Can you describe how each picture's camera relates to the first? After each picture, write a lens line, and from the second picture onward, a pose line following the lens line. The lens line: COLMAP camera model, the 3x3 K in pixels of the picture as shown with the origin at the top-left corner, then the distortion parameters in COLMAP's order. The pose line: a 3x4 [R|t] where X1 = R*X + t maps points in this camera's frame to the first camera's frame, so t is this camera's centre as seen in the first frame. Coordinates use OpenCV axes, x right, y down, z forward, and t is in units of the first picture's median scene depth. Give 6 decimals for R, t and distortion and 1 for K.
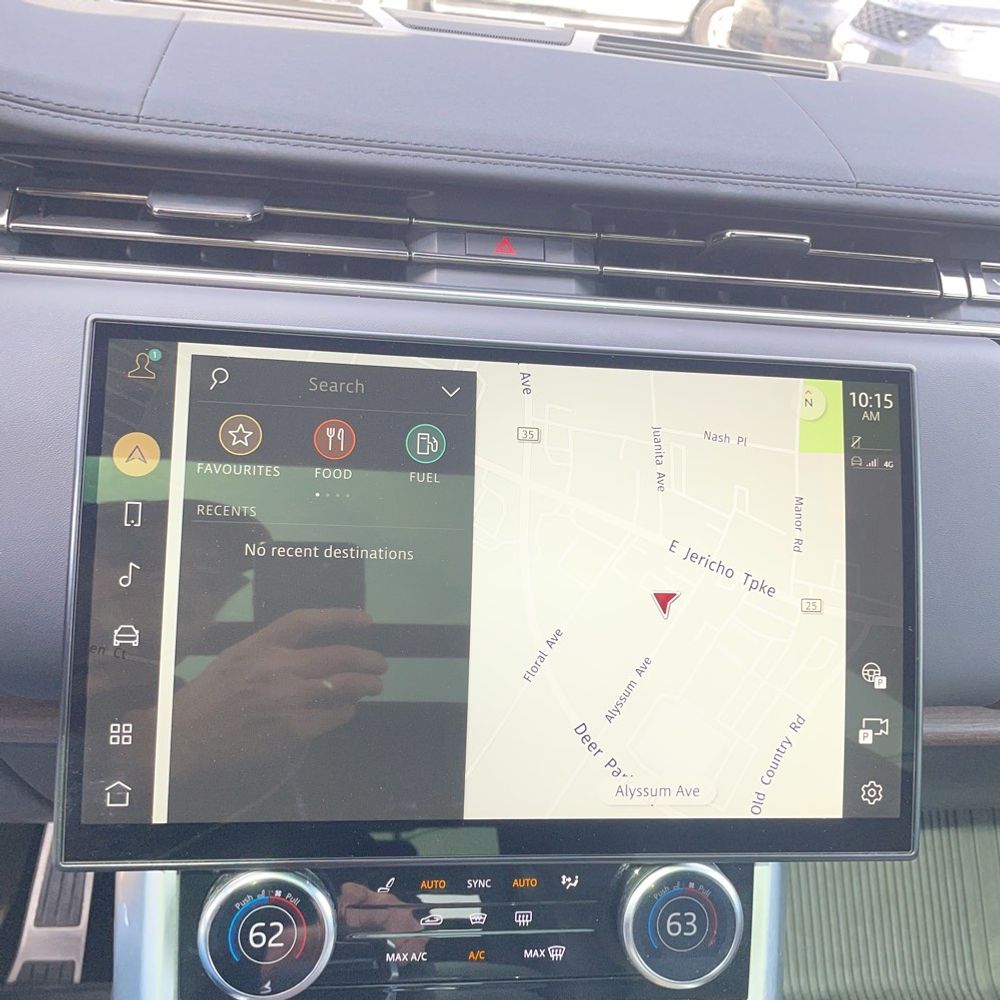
lens RADIAL K [[1016.7, 0, 500.0], [0, 1016.7, 500.0], [0, 0, 1]] dist [0.094833, -0.120487]
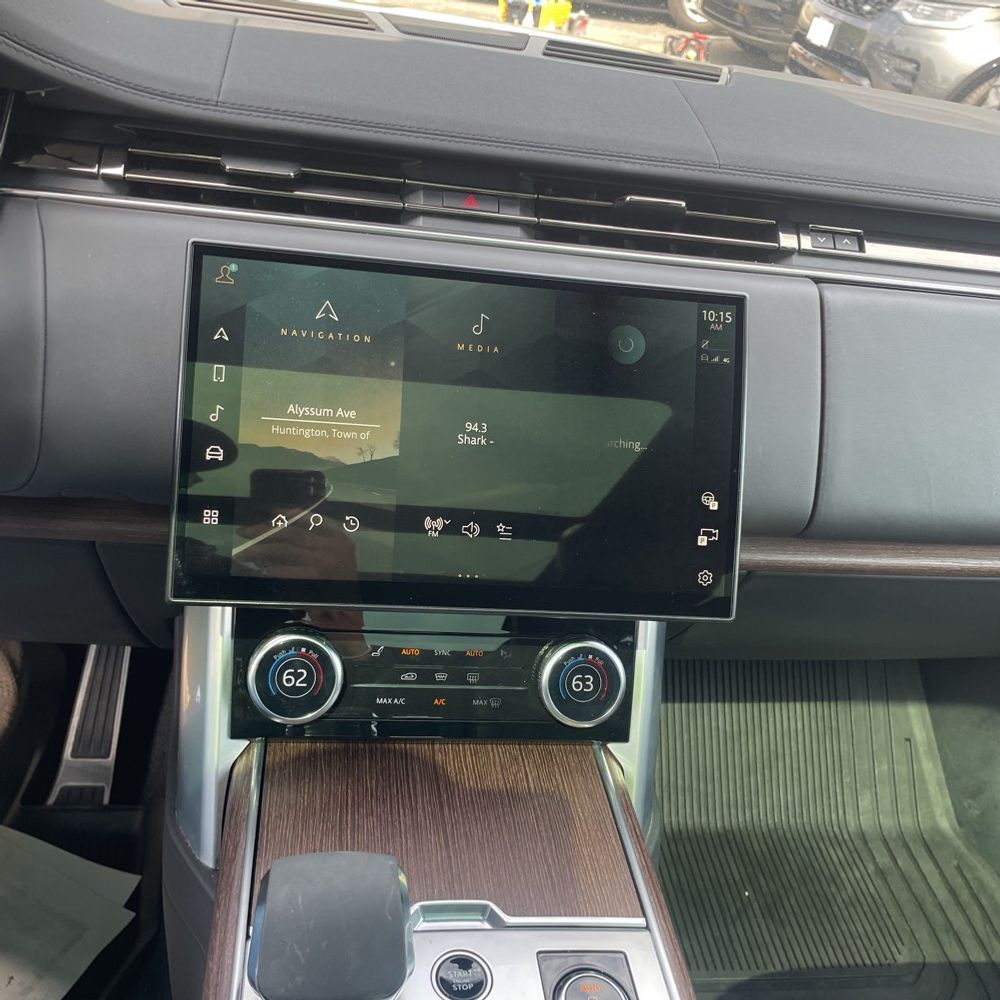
lens RADIAL K [[997.7, 0, 497.2], [0, 997.7, 492.2], [0, 0, 1]] dist [0.105876, -0.150536]
pose [[0.999241, 0.023612, 0.030995, 0.007466], [-0.024719, 0.999053, 0.035820, 0.100996], [-0.030120, -0.036559, 0.998877, -0.398723]]
